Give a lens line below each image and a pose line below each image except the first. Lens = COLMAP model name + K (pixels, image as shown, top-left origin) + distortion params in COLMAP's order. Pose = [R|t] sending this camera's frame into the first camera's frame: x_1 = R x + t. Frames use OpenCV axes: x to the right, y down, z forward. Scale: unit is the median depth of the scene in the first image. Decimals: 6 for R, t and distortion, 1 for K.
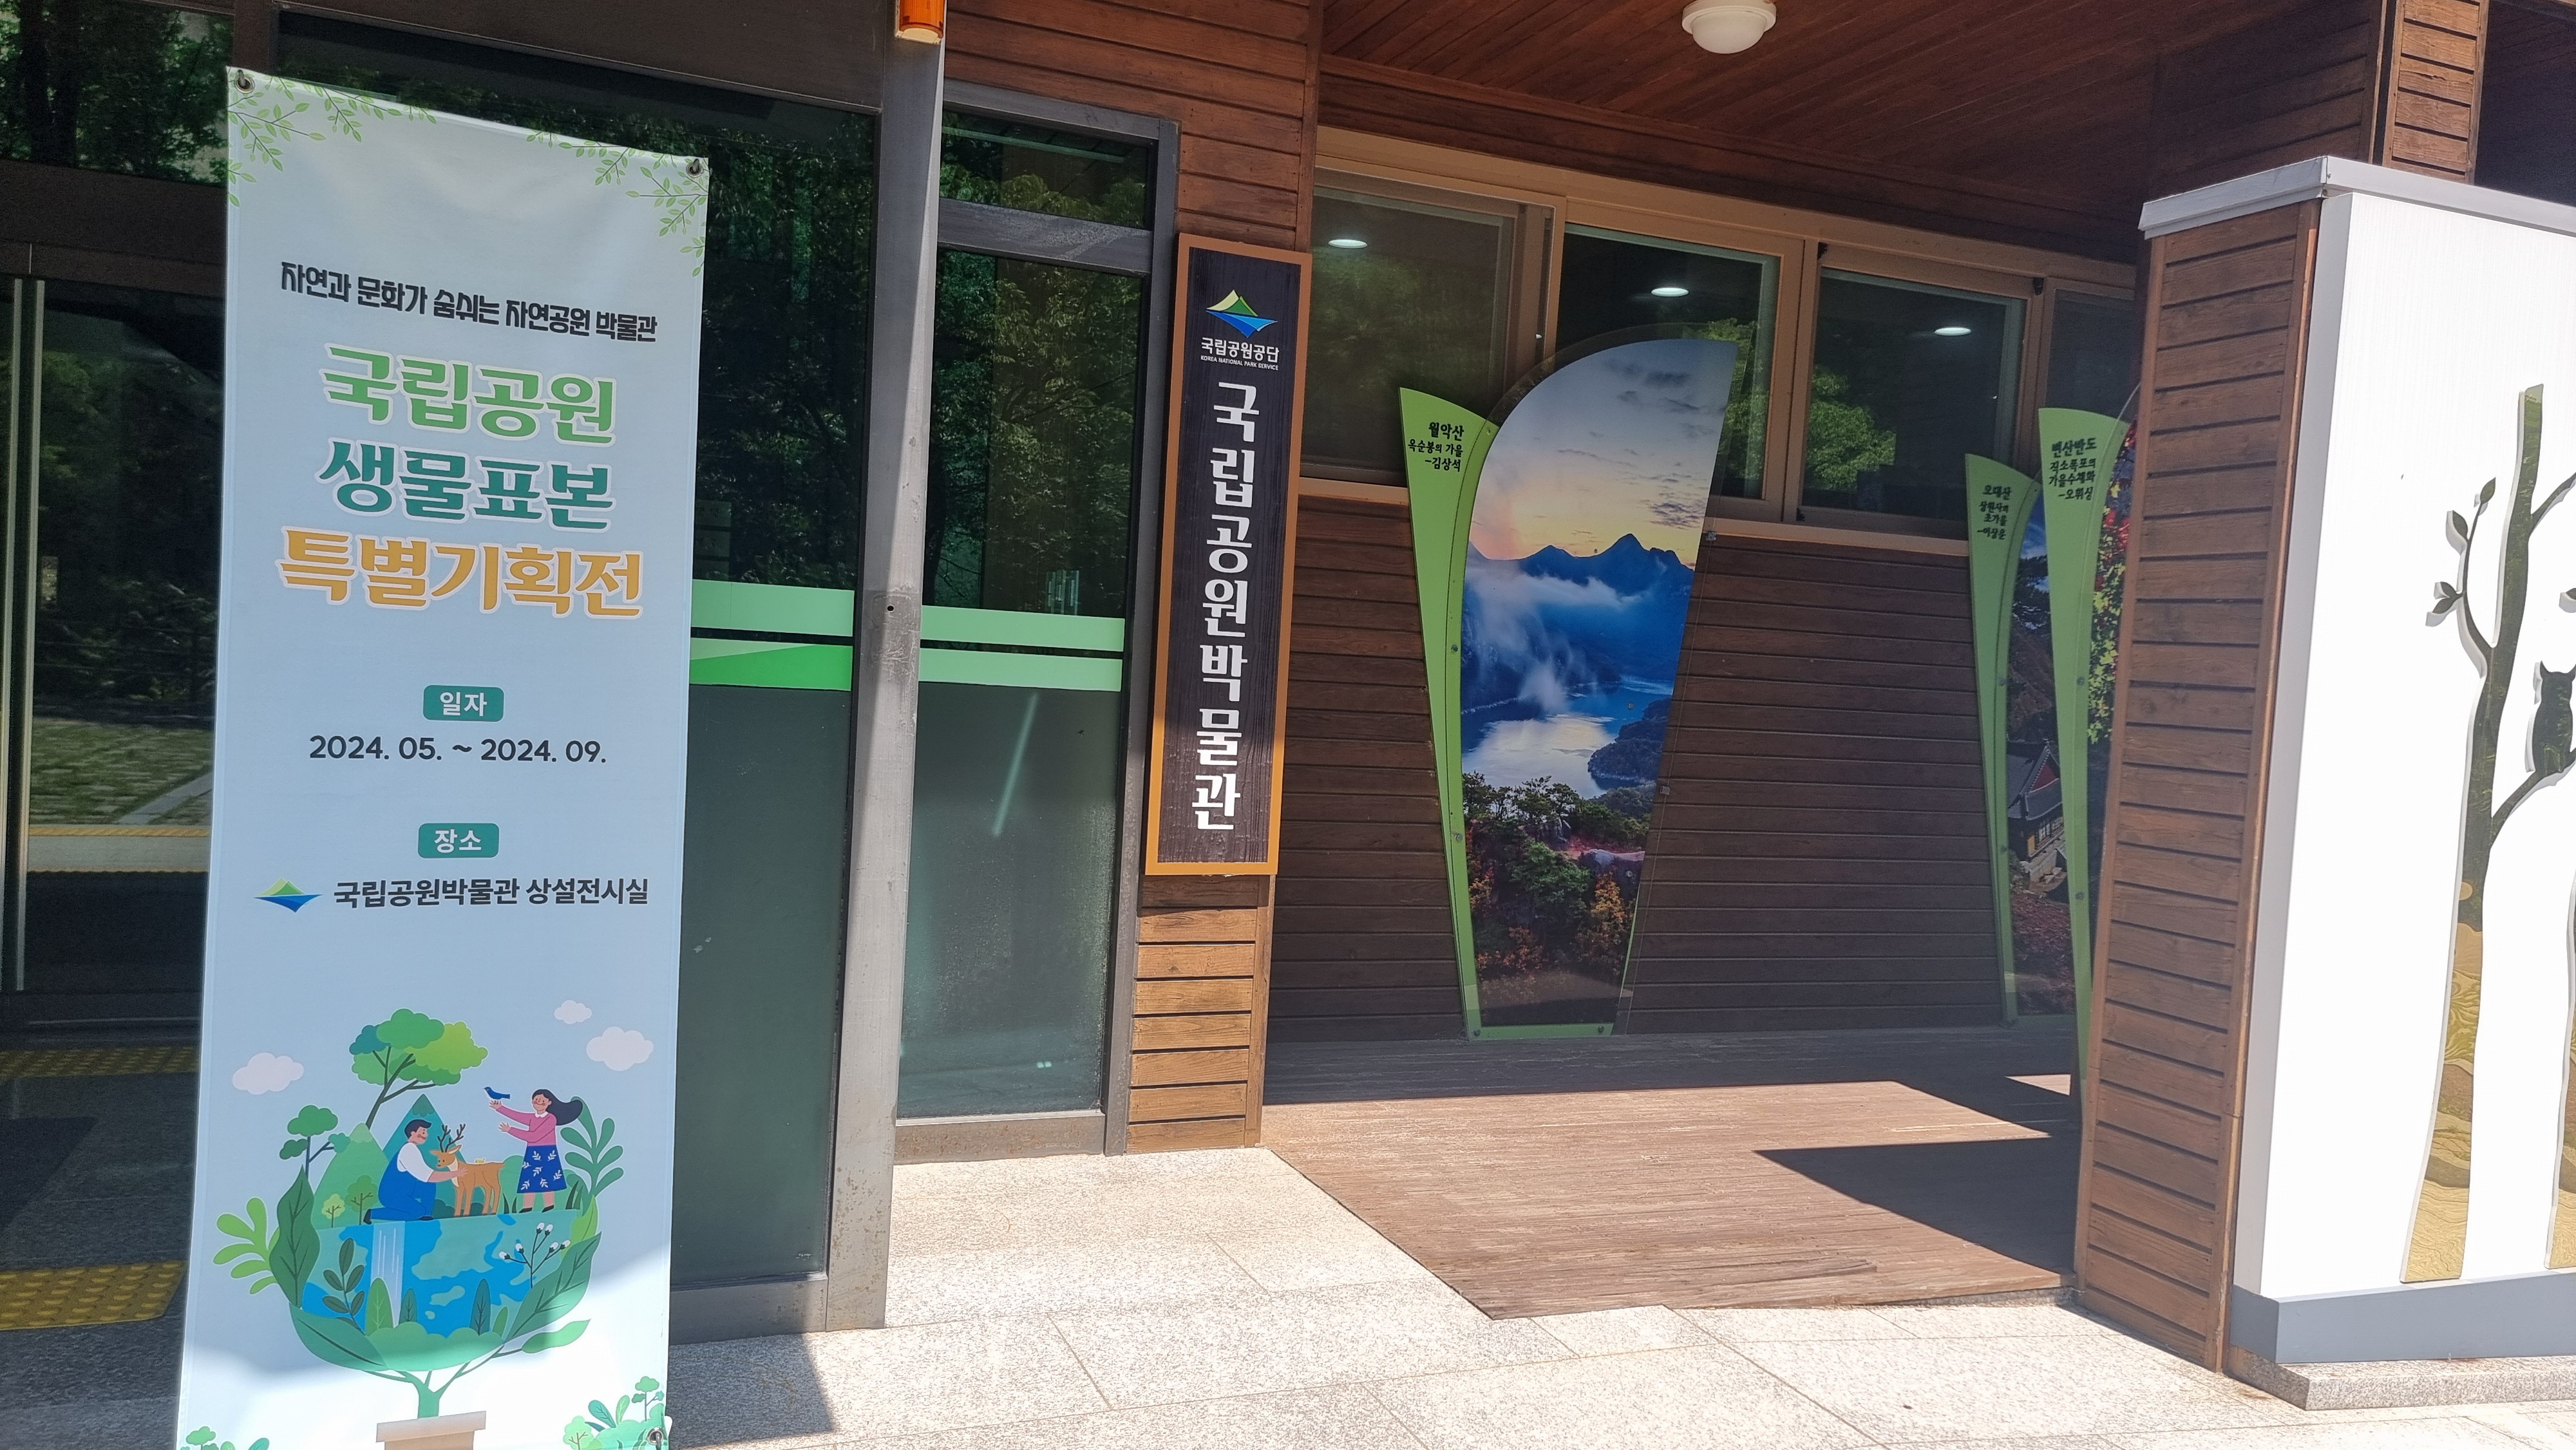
lens RADIAL K [[1803.6, 0, 1293.0], [0, 1803.6, 751.7], [0, 0, 1]] dist [0.059765, -0.000776]
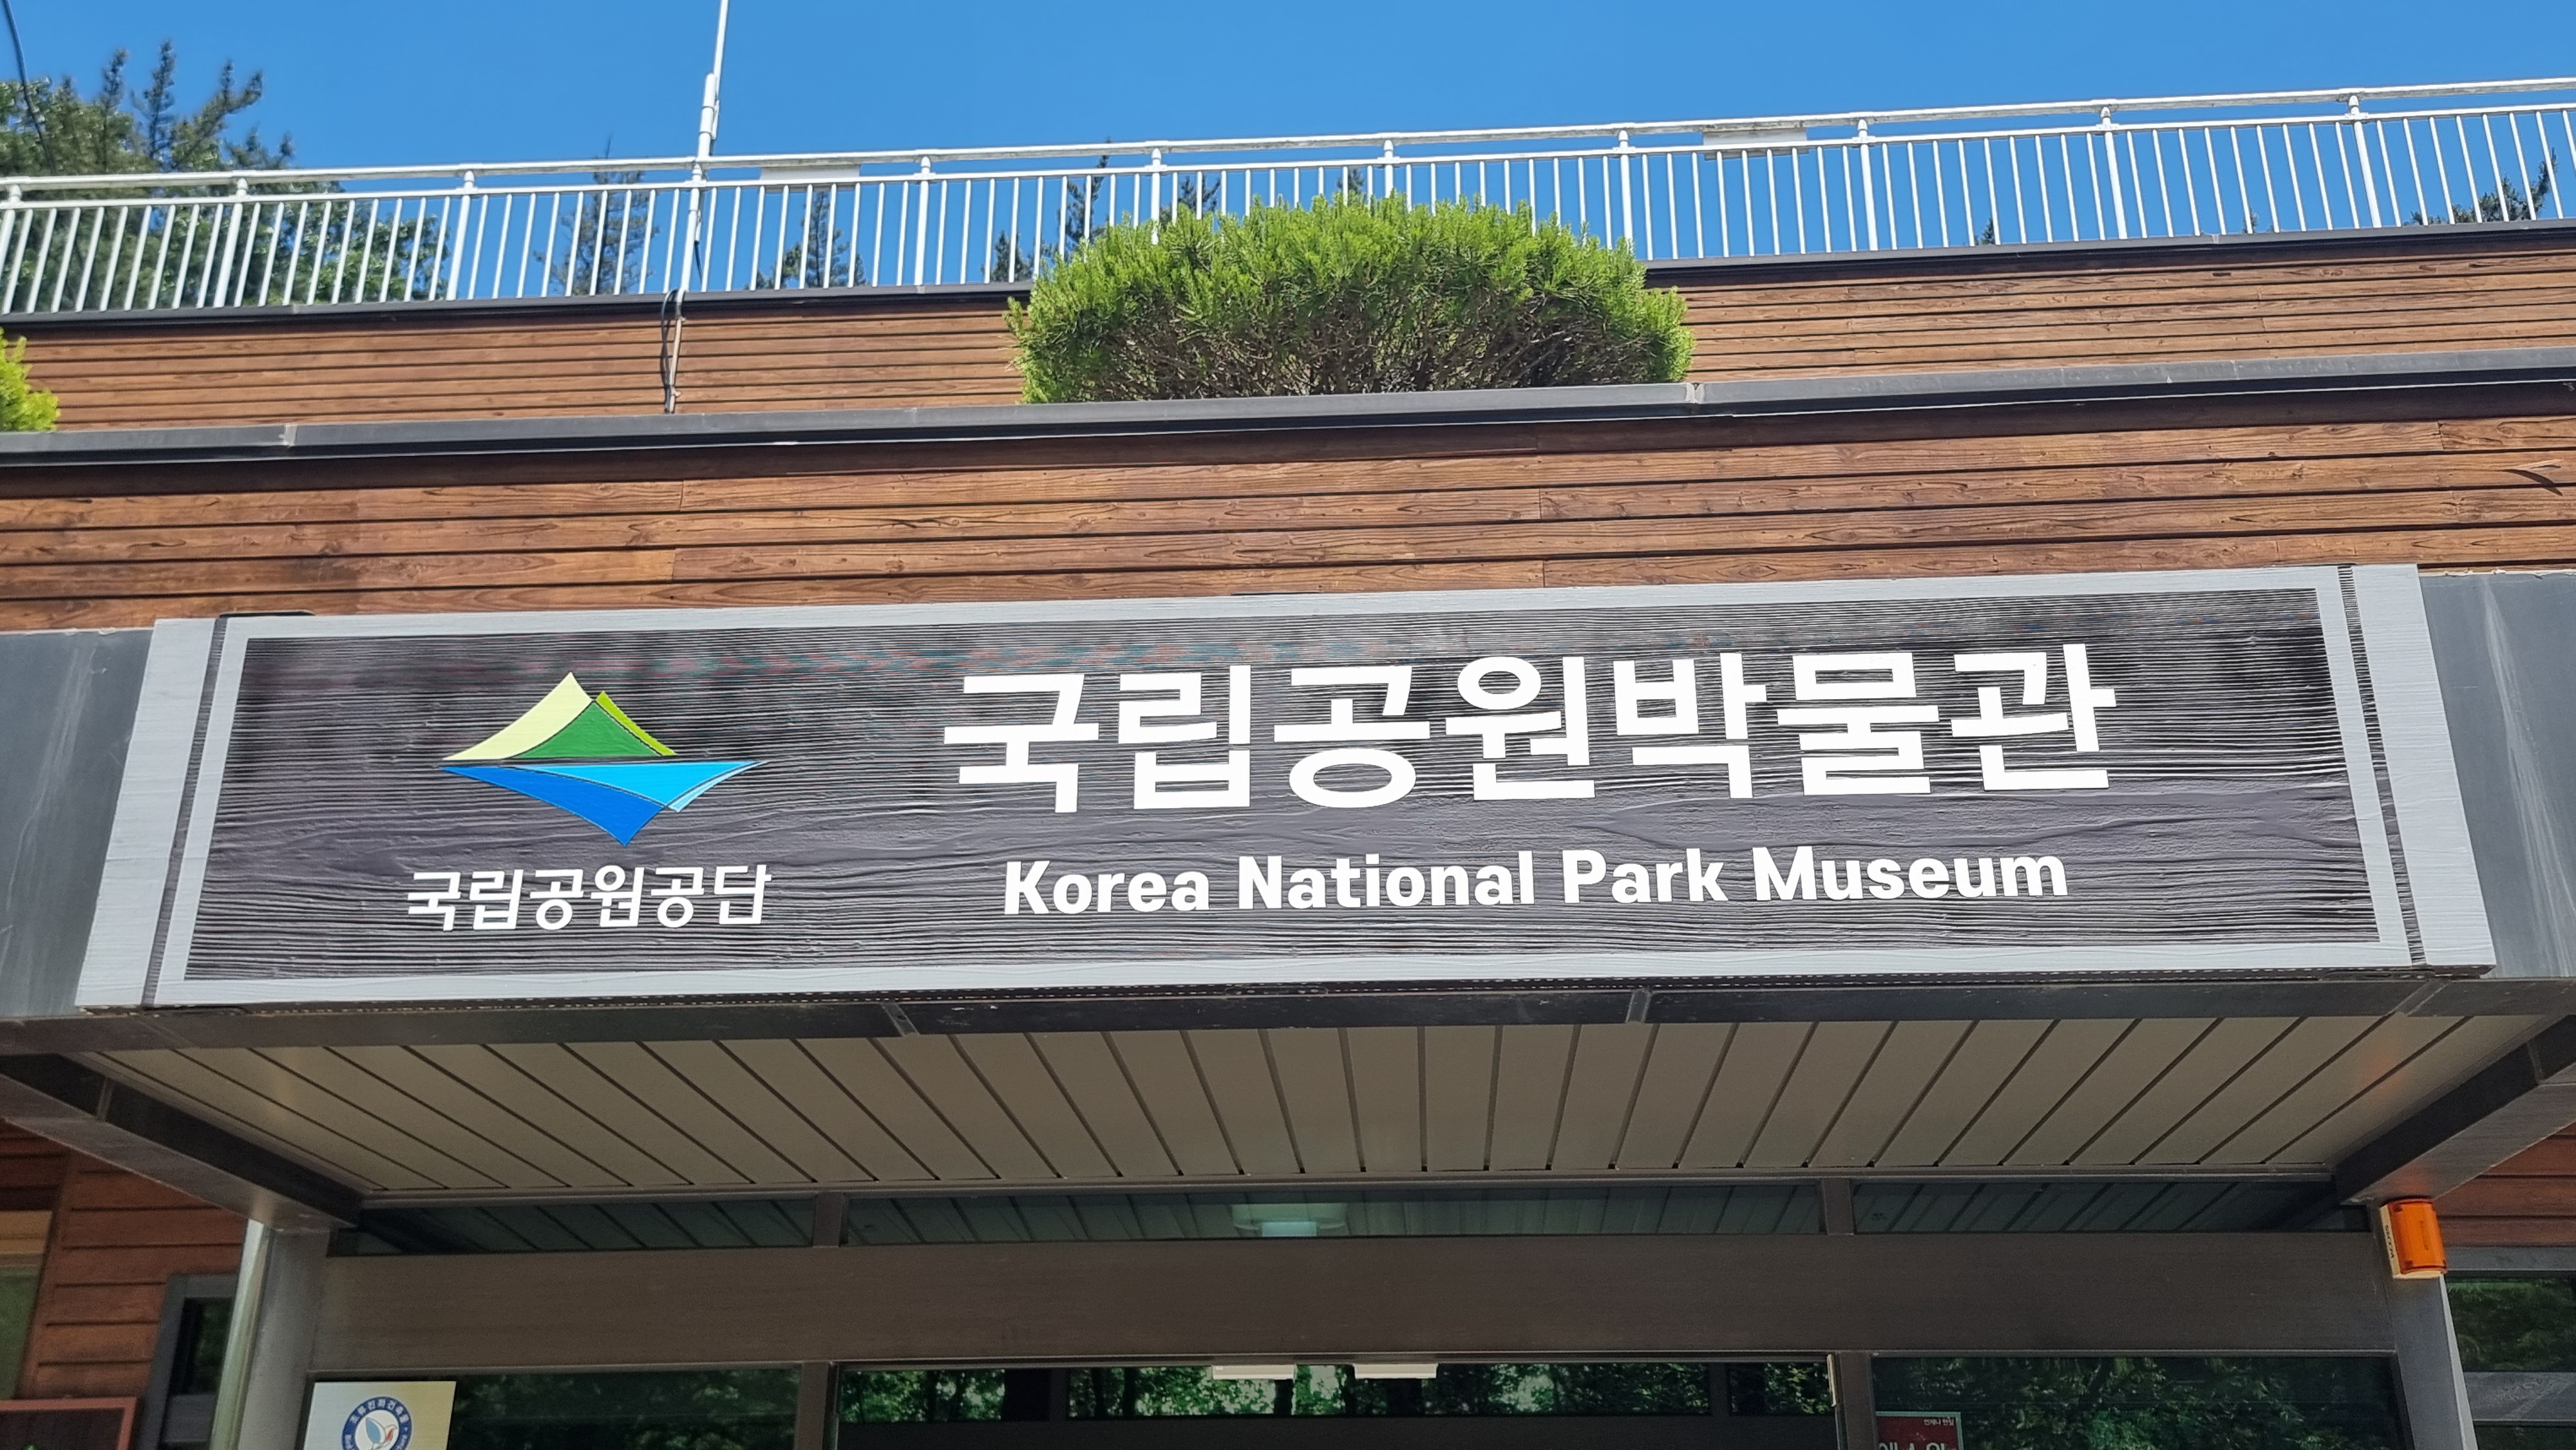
lens RADIAL K [[2358.1, 0, 1323.9], [0, 2358.1, 752.4], [0, 0, 1]] dist [0.107000, -0.151487]
pose [[0.903732, -0.218817, -0.367951, -0.122056], [0.032281, 0.891884, -0.451110, -0.041247], [0.426880, 0.395805, 0.813088, -0.278387]]
